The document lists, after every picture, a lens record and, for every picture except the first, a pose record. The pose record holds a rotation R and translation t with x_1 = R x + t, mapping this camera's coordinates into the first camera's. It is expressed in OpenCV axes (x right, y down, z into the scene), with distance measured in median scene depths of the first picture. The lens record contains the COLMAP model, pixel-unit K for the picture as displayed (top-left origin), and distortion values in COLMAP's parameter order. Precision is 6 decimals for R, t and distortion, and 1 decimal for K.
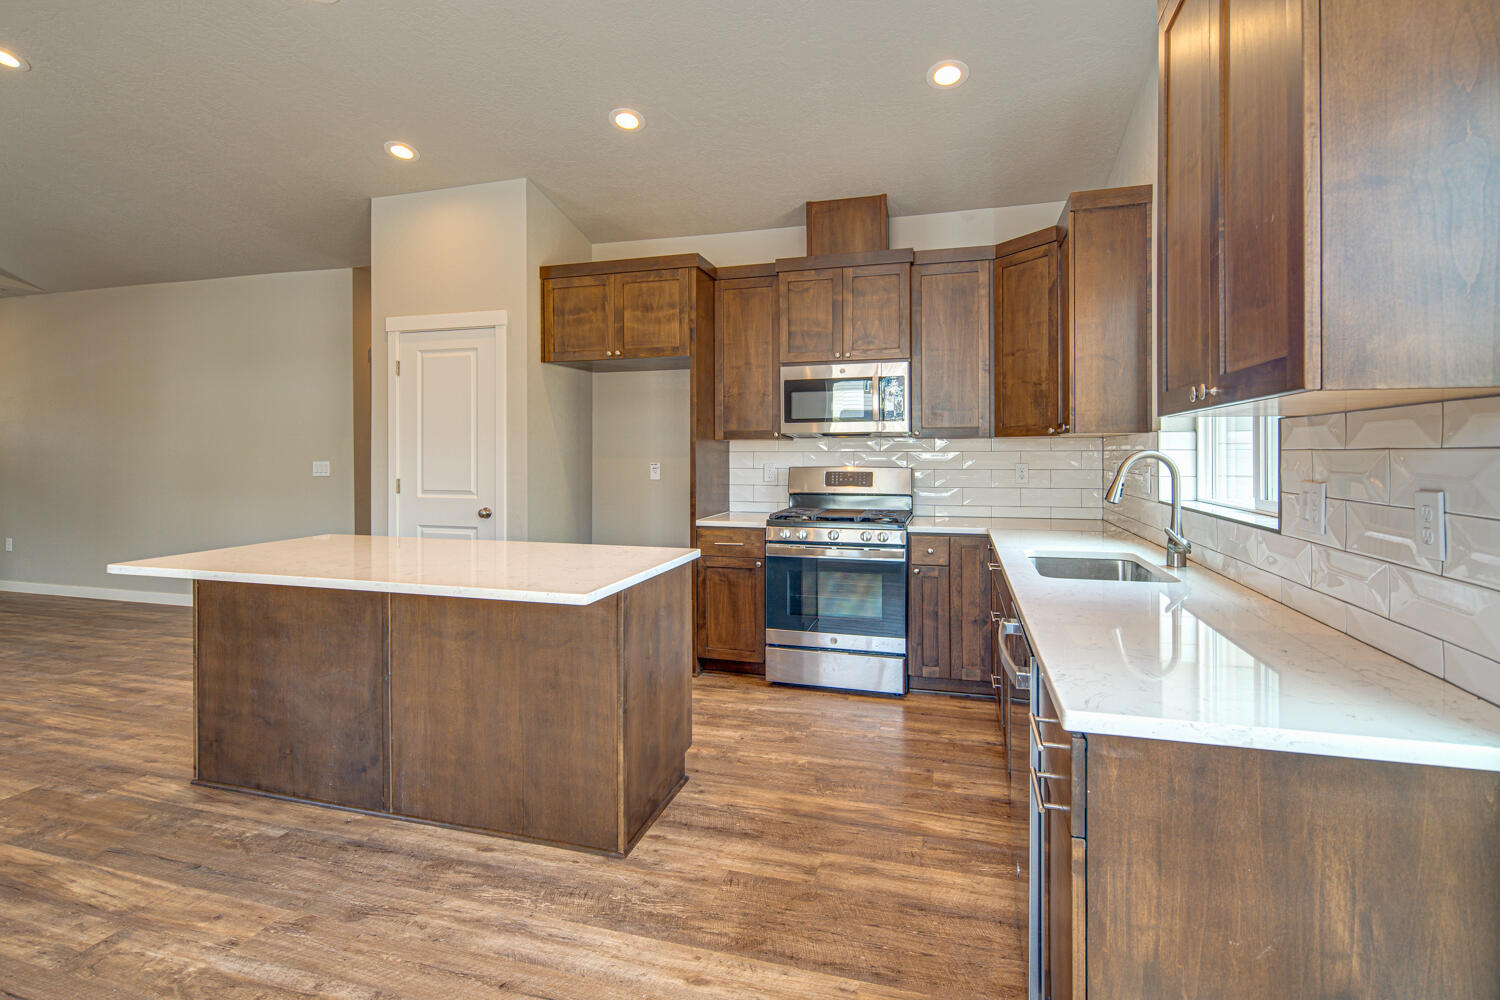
lens RADIAL K [[736.9, 0, 742.5], [0, 736.9, 447.3], [0, 0, 1]] dist [0.009325, -0.006749]
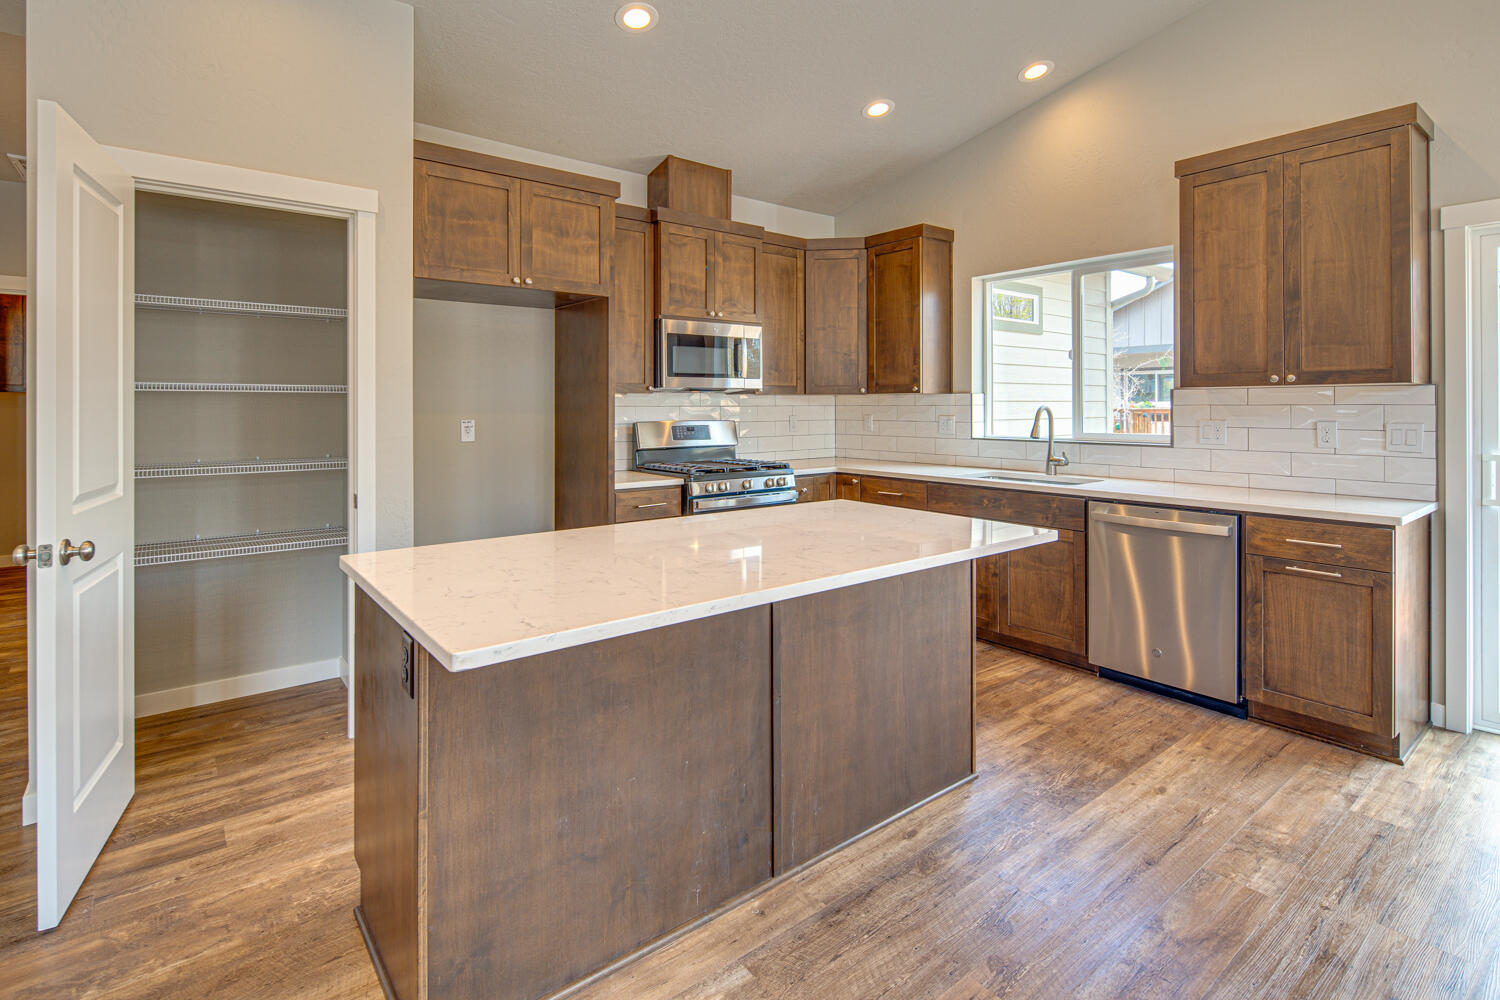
lens RADIAL K [[736.9, 0, 743.2], [0, 736.9, 404.5], [0, 0, 1]] dist [0.009325, -0.006749]
pose [[0.567985, 0.001859, 0.823037, -0.764599], [-0.005345, 0.999985, 0.001429, 0.001937], [-0.823021, -0.005211, 0.567987, 0.401874]]
